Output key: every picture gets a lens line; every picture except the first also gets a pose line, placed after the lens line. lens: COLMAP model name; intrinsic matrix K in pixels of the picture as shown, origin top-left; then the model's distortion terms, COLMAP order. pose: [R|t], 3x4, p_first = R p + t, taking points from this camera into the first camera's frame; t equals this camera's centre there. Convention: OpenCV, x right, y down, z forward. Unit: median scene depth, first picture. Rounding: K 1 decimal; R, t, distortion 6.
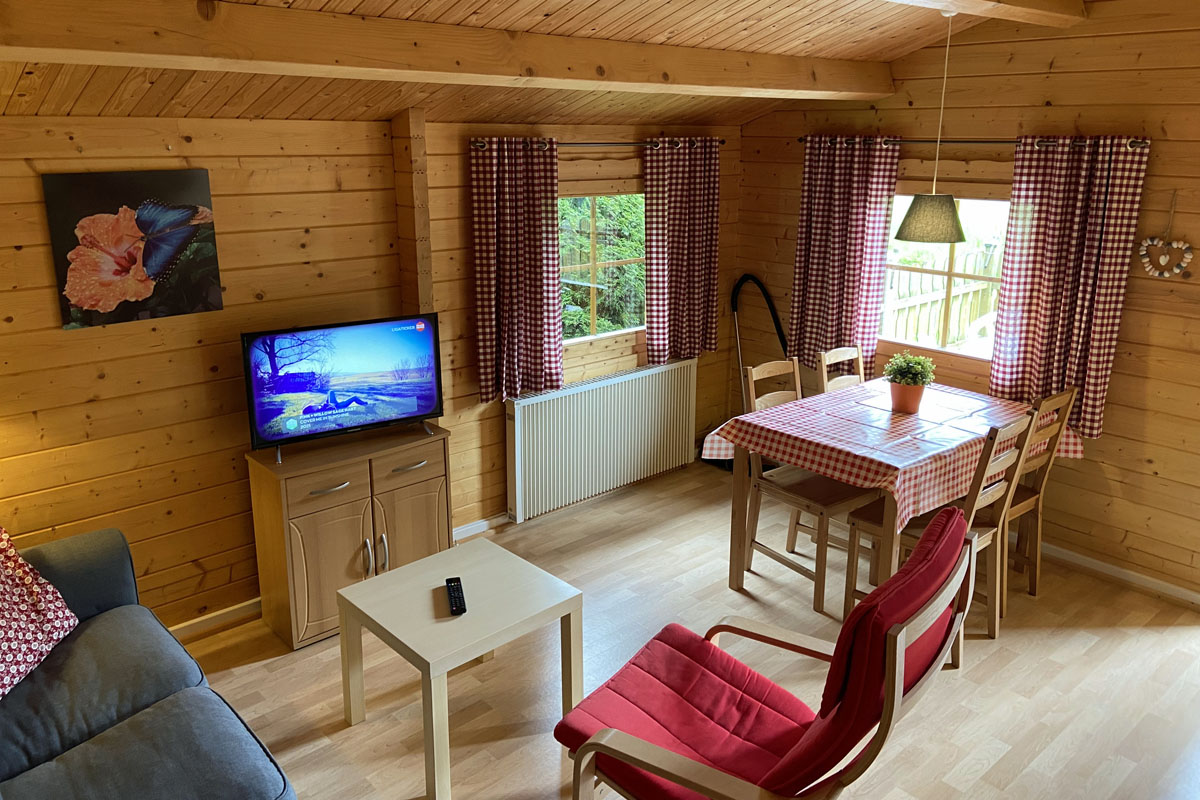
lens RADIAL K [[897.2, 0, 599.5], [0, 897.2, 392.5], [0, 0, 1]] dist [0.066126, 0.000458]
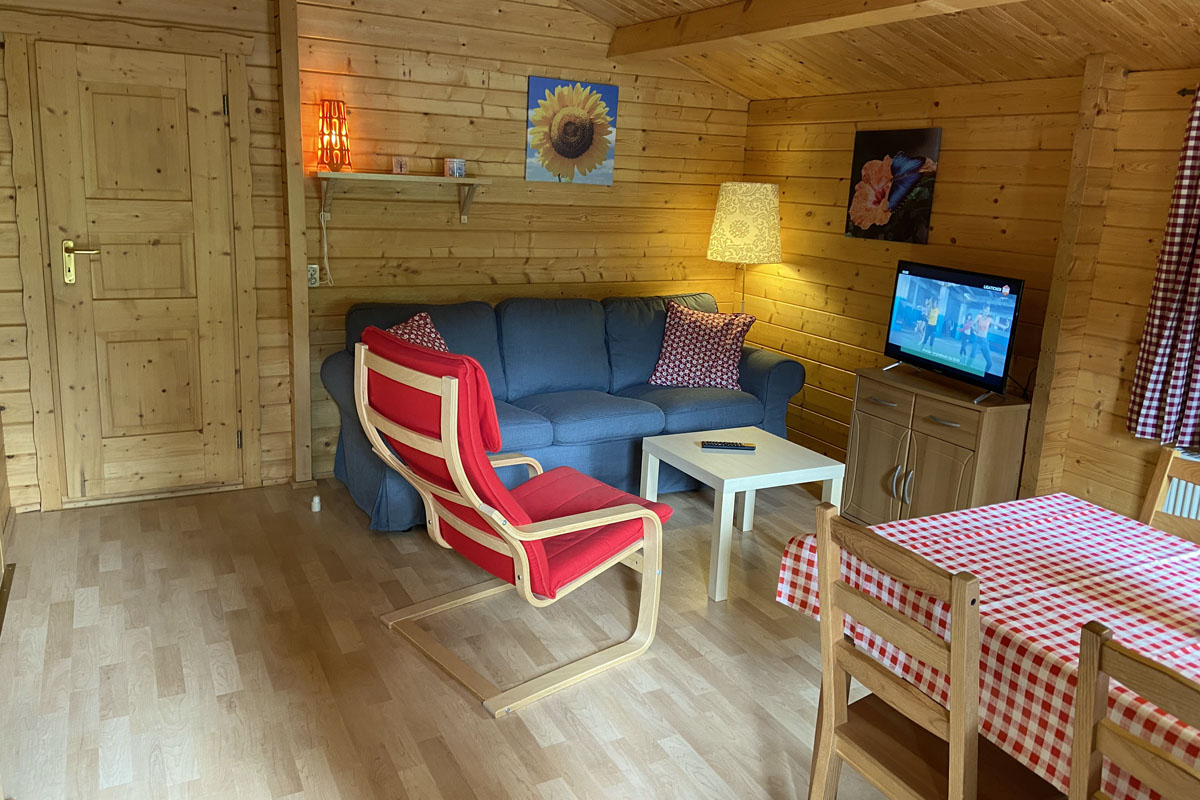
lens RADIAL K [[897.2, 0, 599.7], [0, 897.2, 405.3], [0, 0, 1]] dist [0.066126, 0.000458]
pose [[-0.248478, 0.232189, -0.940397, 0.964248], [-0.321038, 0.896232, 0.306111, -0.140536], [0.913889, 0.377965, -0.148153, 0.923744]]
